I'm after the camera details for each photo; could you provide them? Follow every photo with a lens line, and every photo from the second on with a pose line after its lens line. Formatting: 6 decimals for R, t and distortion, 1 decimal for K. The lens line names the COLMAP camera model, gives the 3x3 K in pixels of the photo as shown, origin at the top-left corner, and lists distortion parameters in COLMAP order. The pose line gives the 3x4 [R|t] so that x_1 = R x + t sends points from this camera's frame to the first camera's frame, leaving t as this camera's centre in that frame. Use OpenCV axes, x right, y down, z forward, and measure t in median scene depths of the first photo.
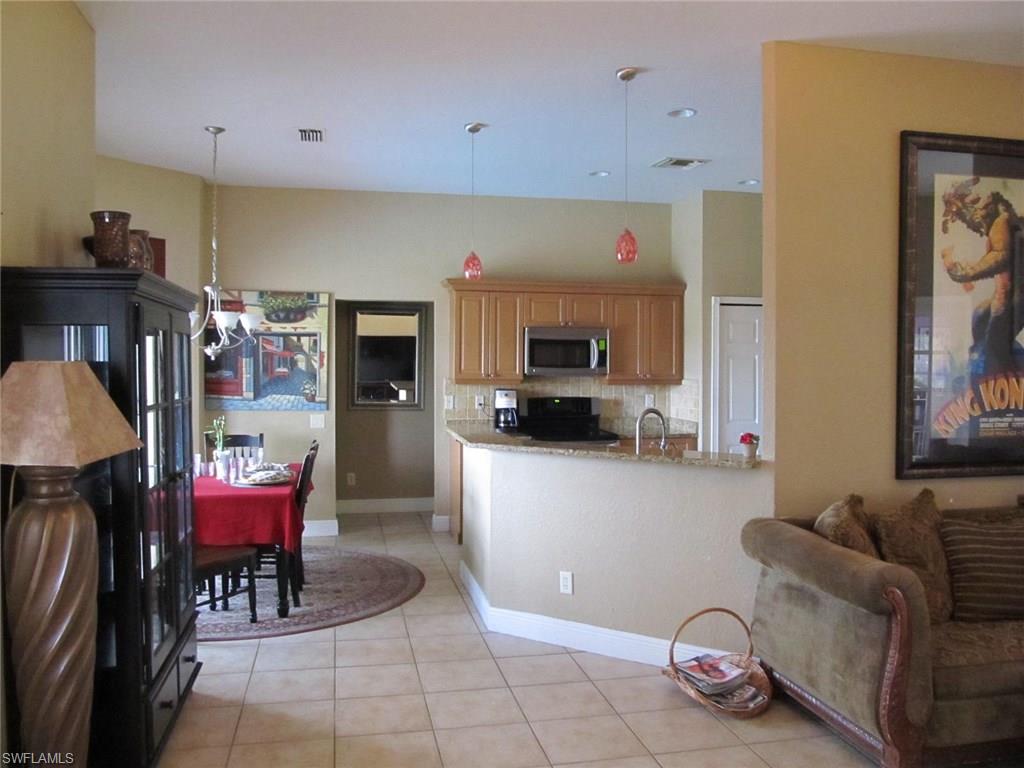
lens RADIAL K [[857.9, 0, 512.8], [0, 857.9, 385.9], [0, 0, 1]] dist [-0.041537, -0.007381]
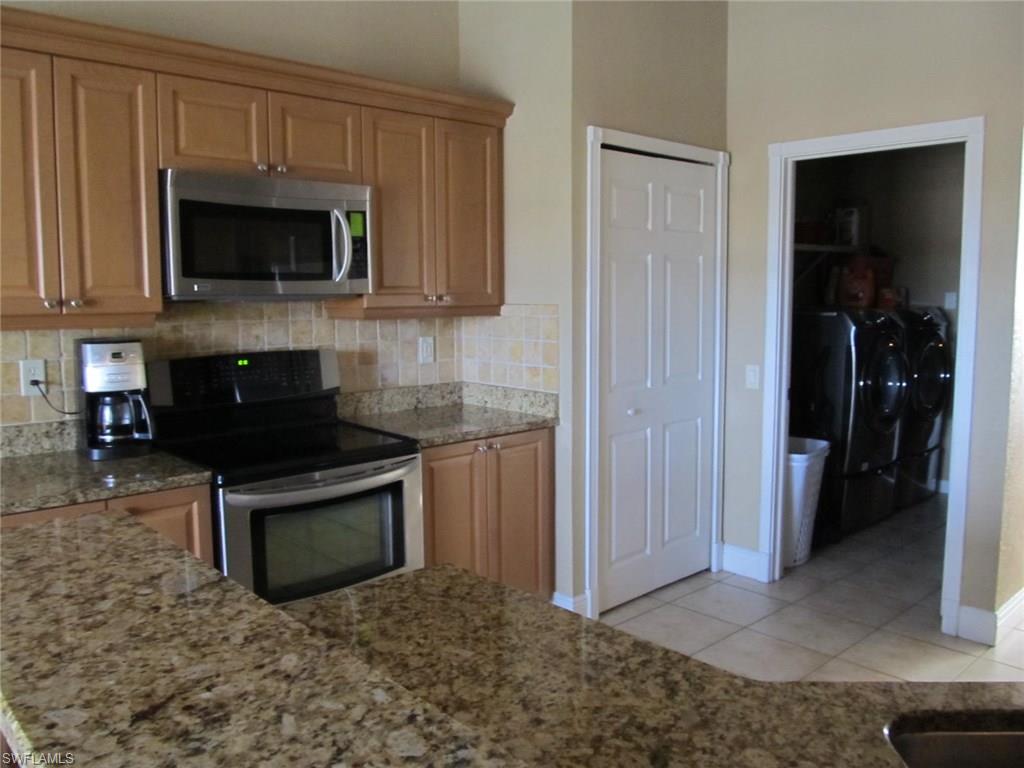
lens RADIAL K [[857.9, 0, 510.0], [0, 857.9, 382.3], [0, 0, 1]] dist [-0.041537, -0.007381]
pose [[0.851447, -0.062220, 0.520737, -0.053572], [0.013994, 0.995279, 0.096039, -0.010329], [-0.524254, -0.074485, 0.848298, 0.595877]]
